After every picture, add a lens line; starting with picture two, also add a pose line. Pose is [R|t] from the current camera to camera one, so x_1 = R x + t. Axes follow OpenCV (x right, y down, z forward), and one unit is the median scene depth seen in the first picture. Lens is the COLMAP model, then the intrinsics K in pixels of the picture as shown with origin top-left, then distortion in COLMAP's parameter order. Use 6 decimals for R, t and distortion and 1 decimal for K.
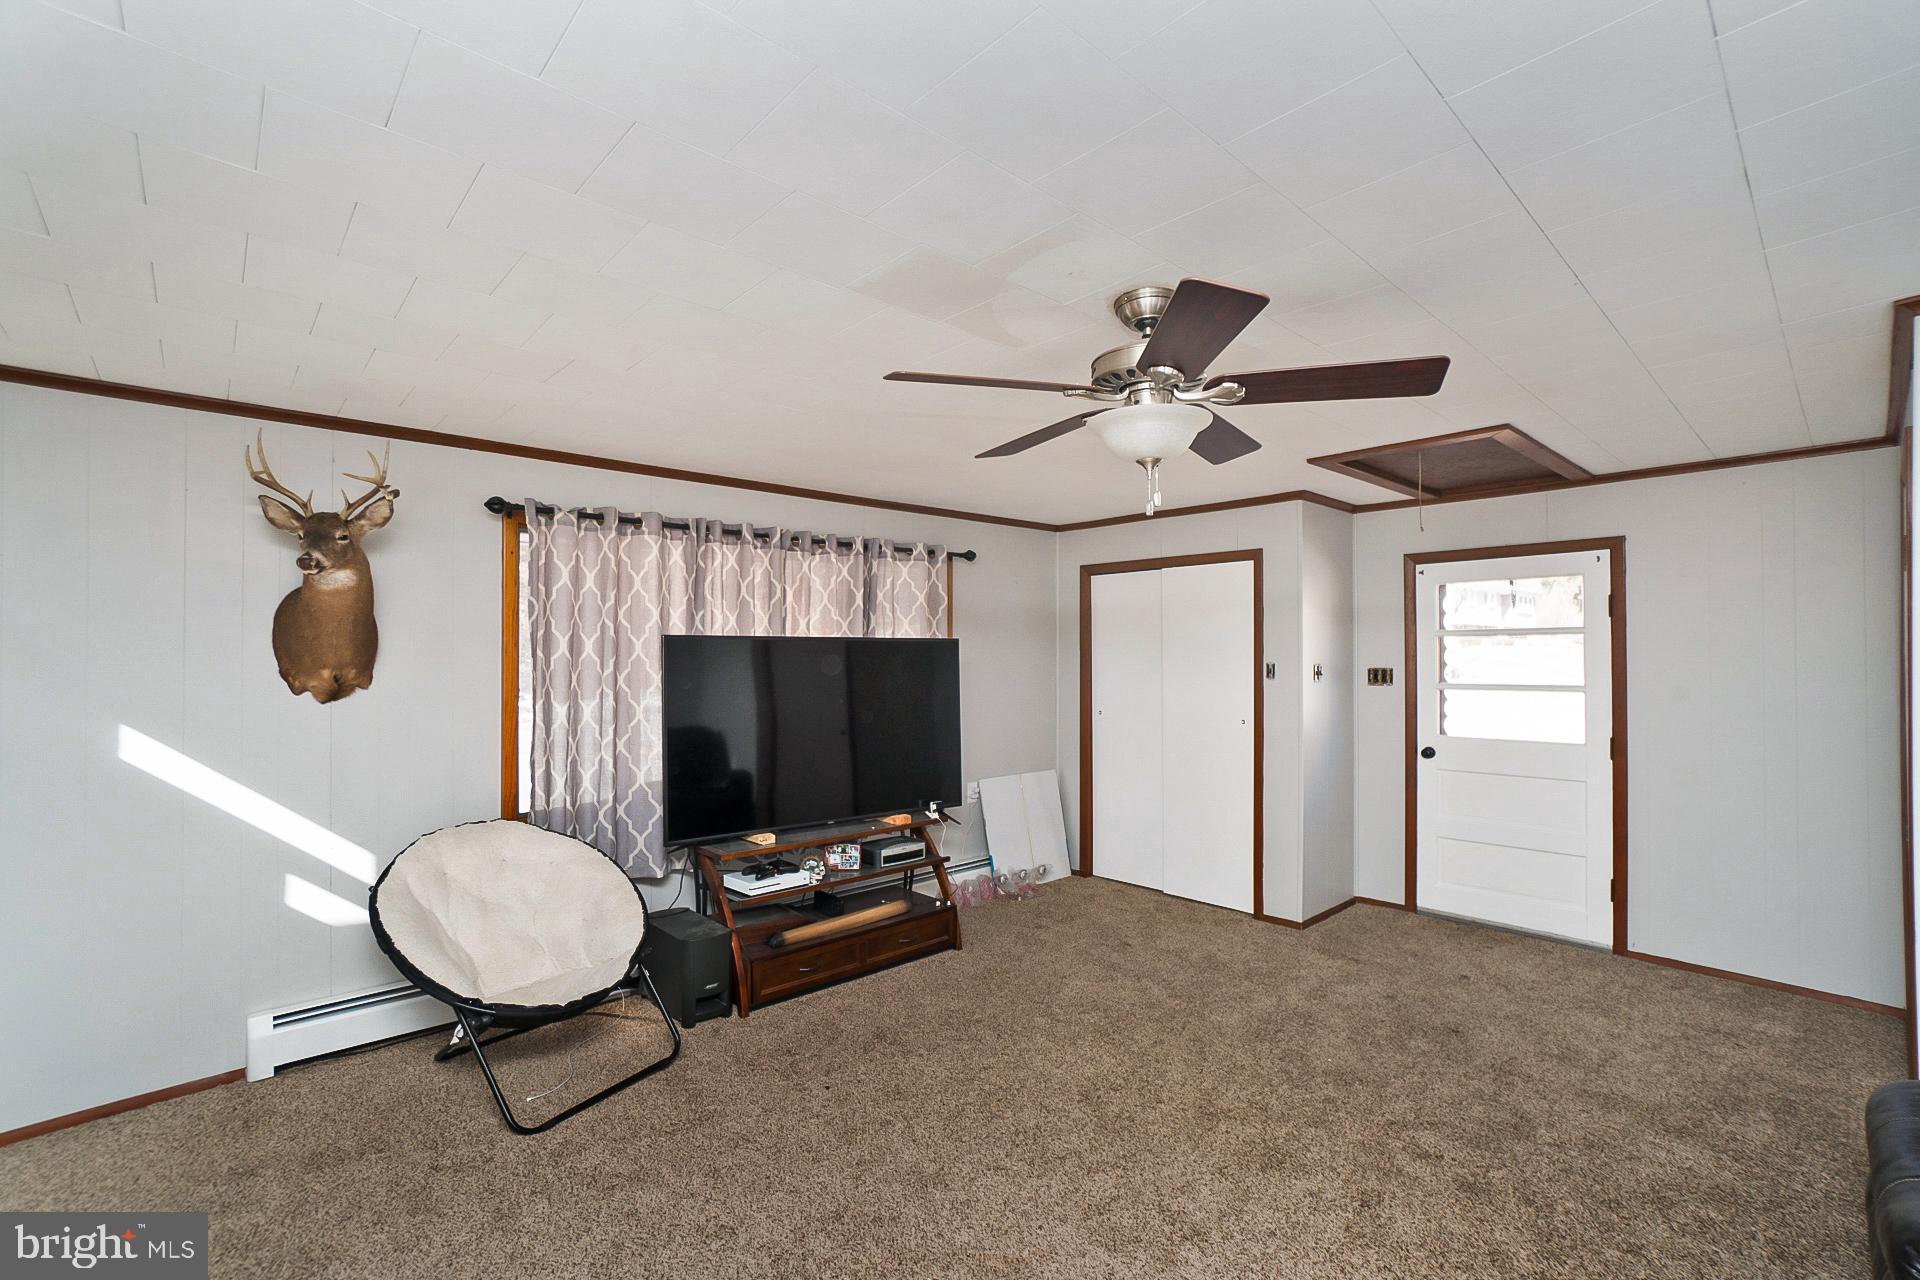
lens RADIAL K [[864.6, 0, 955.2], [0, 864.6, 652.1], [0, 0, 1]] dist [-0.001041, 0.000005]
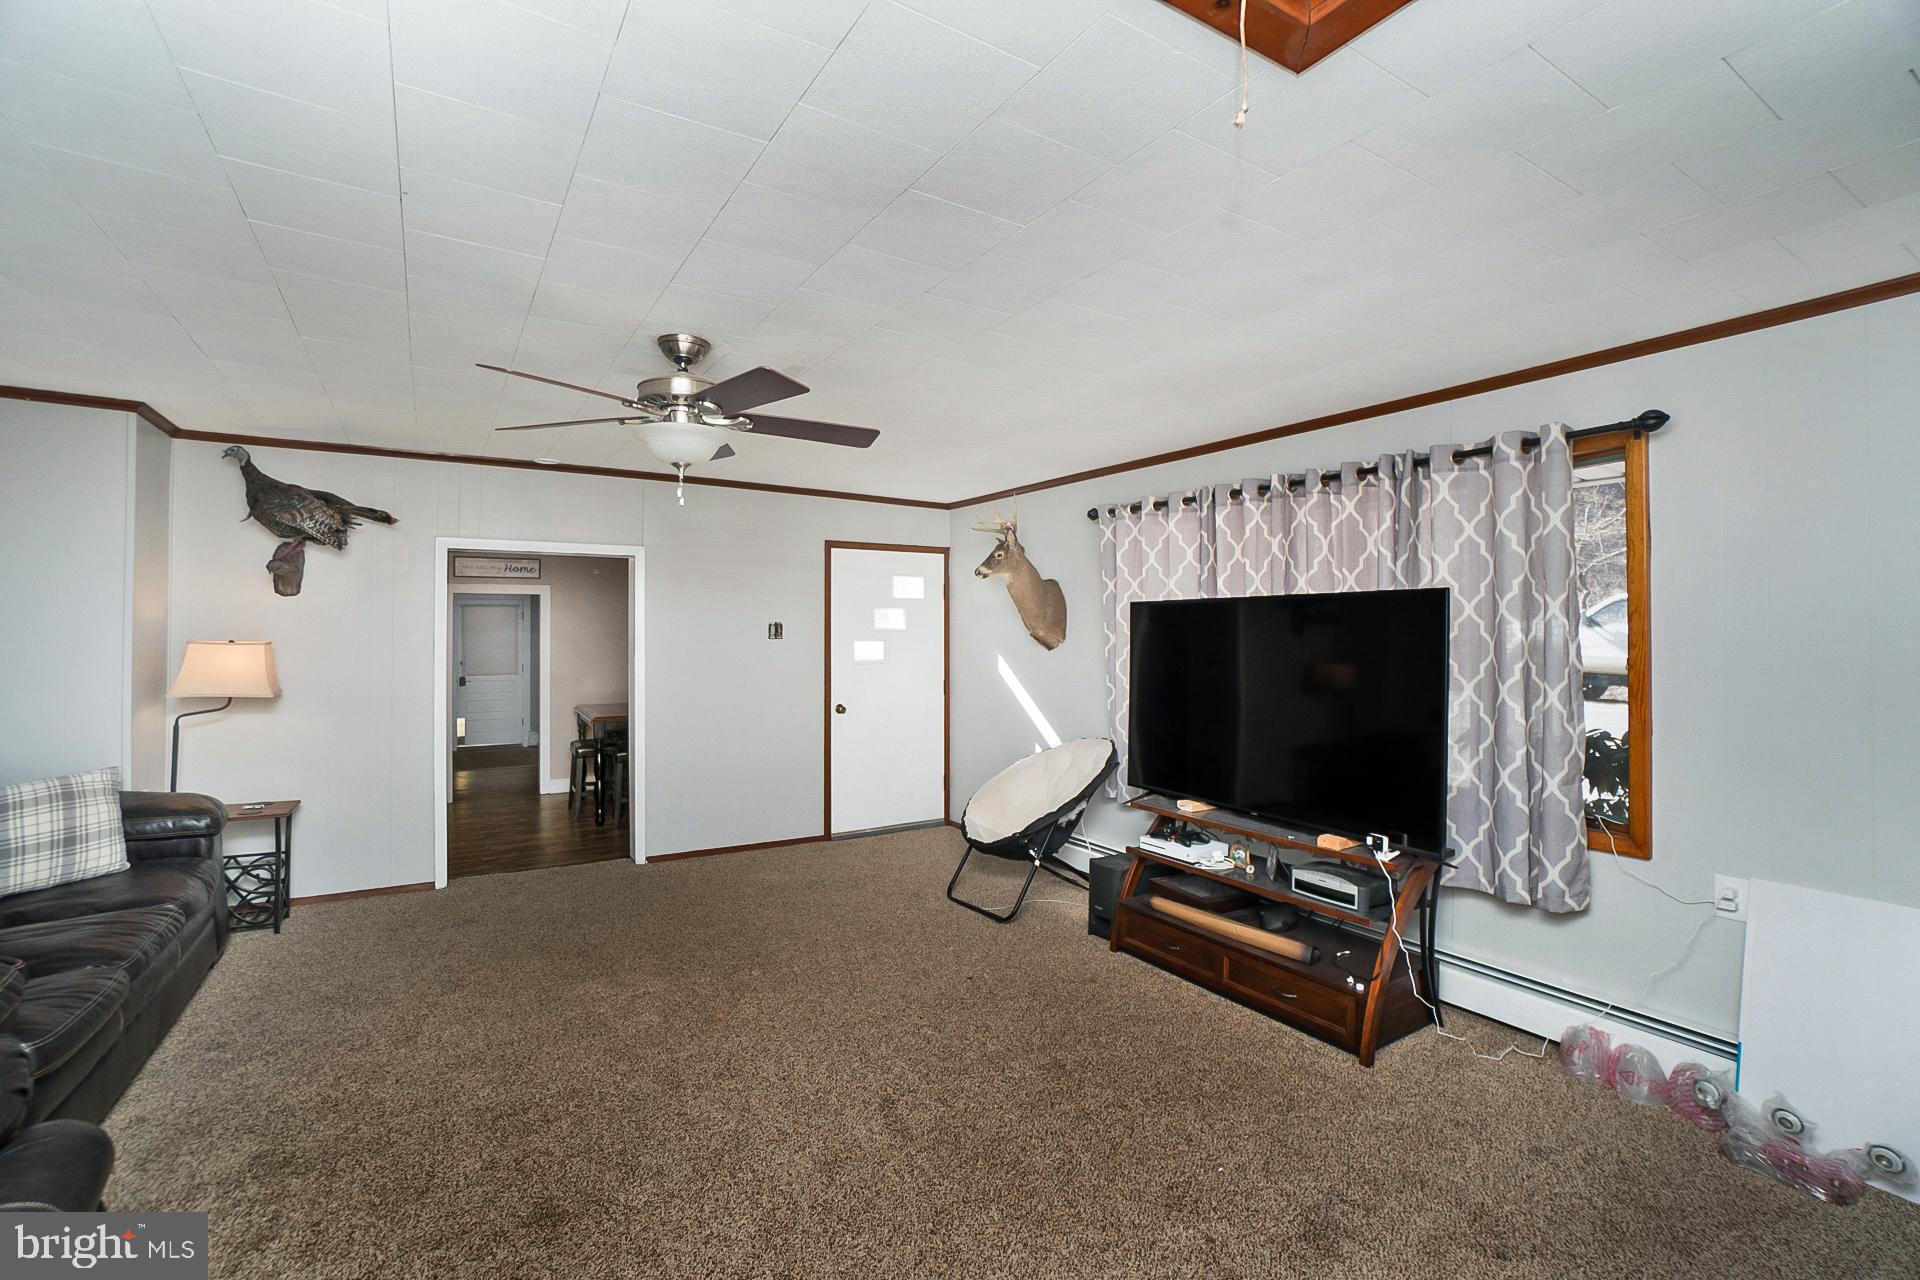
lens RADIAL K [[872.7, 0, 960.0], [0, 872.7, 640.0], [0, 0, 1]] dist [0.000144, 0.000038]
pose [[-0.177311, 0.010149, -0.984102, 0.767025], [0.002204, 0.999948, 0.009915, 0.015917], [0.984152, -0.000411, -0.177325, 0.882888]]
